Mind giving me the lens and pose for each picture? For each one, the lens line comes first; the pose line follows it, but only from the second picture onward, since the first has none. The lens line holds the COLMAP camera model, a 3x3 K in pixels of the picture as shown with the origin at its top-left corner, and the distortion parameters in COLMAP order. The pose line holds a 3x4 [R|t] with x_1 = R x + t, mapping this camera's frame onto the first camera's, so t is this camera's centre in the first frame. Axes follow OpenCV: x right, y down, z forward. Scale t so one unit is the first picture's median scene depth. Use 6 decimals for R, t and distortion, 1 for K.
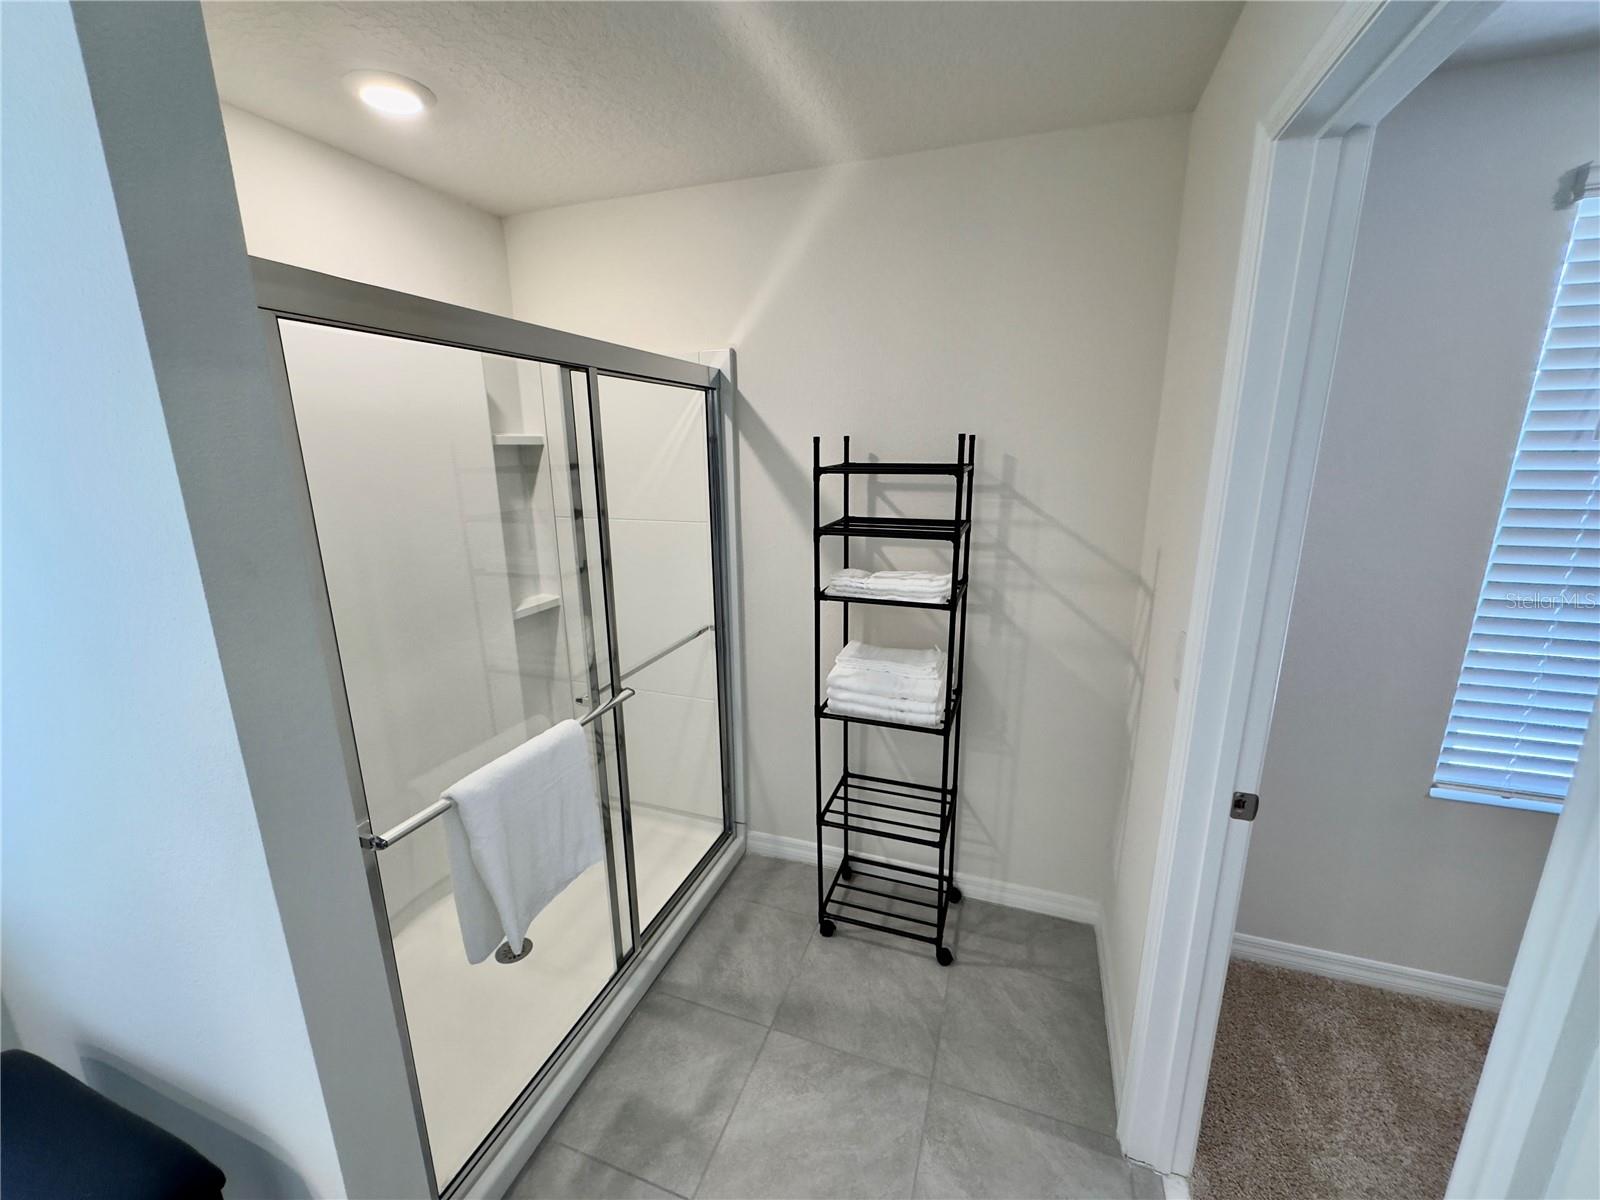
lens RADIAL K [[642.9, 0, 806.0], [0, 642.9, 597.5], [0, 0, 1]] dist [0.000228, -0.000035]
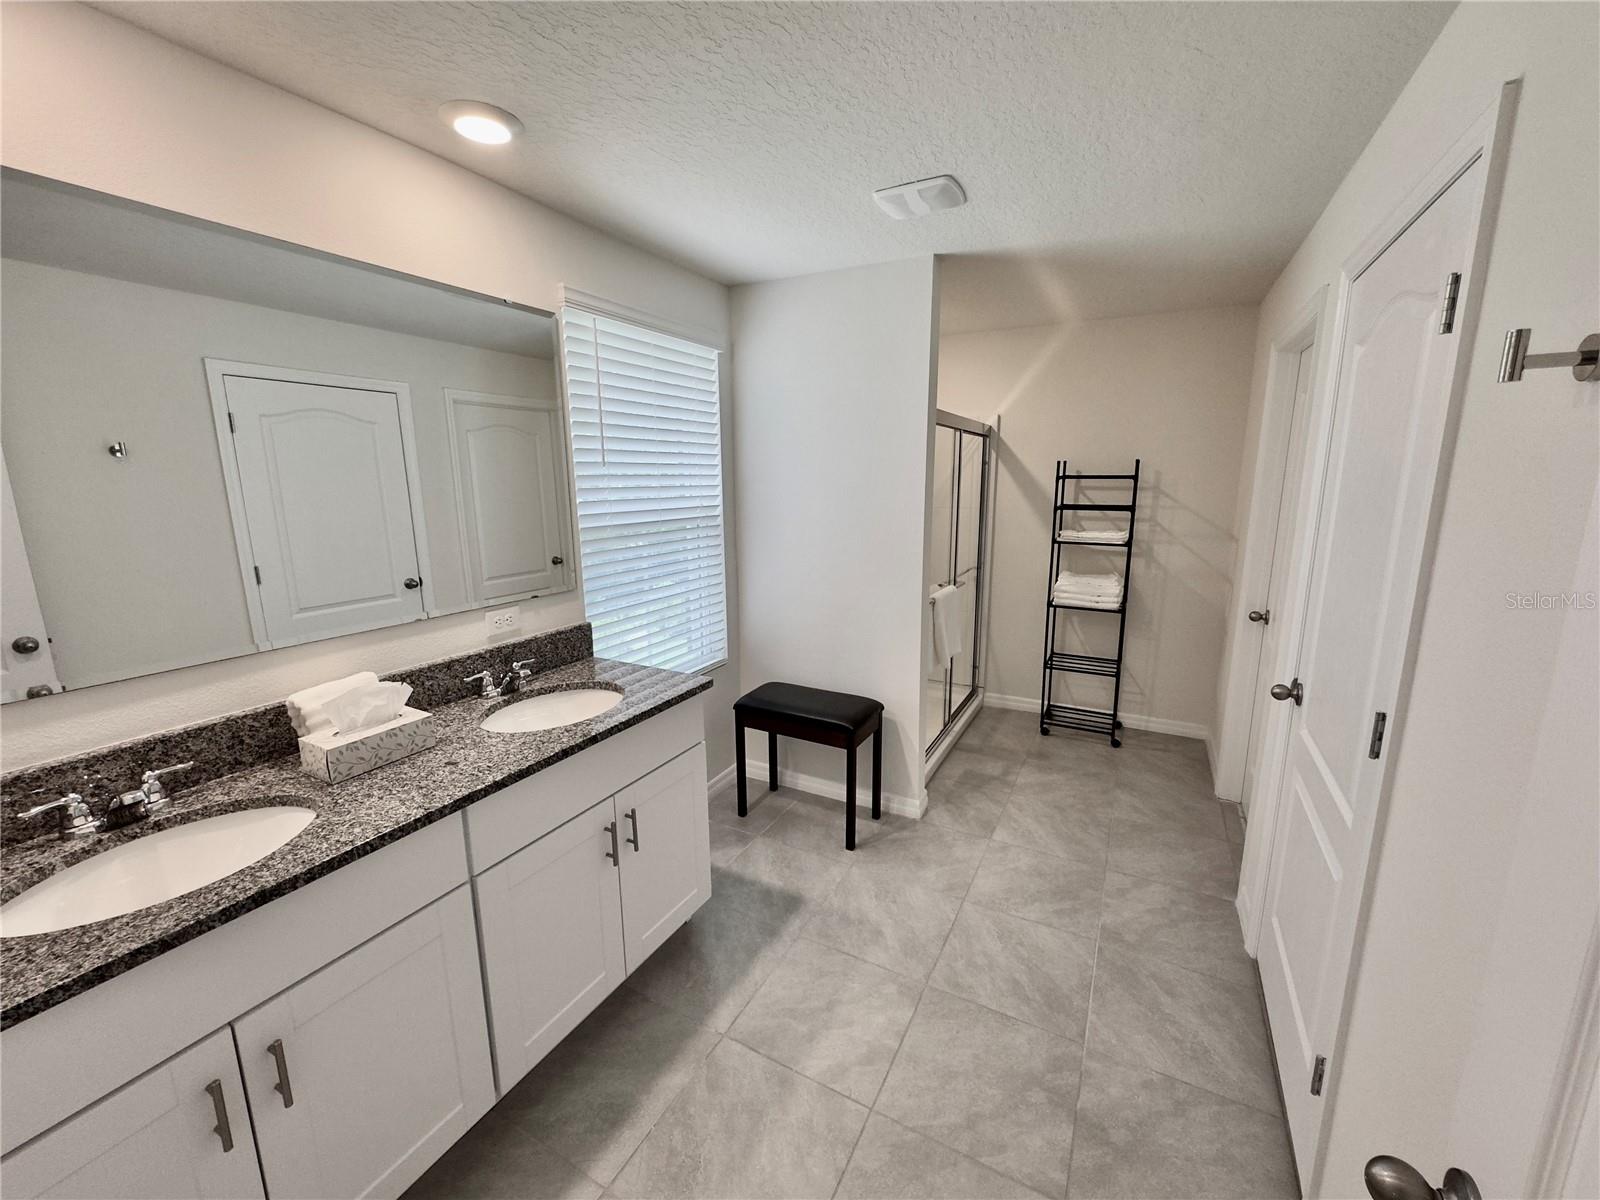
lens RADIAL K [[642.9, 0, 806.0], [0, 642.9, 597.5], [0, 0, 1]] dist [0.000228, -0.000035]
pose [[0.988421, 0.029098, -0.148920, -0.391336], [-0.034899, 0.998724, -0.036489, 0.241119], [0.147668, 0.041263, 0.988176, -0.944075]]
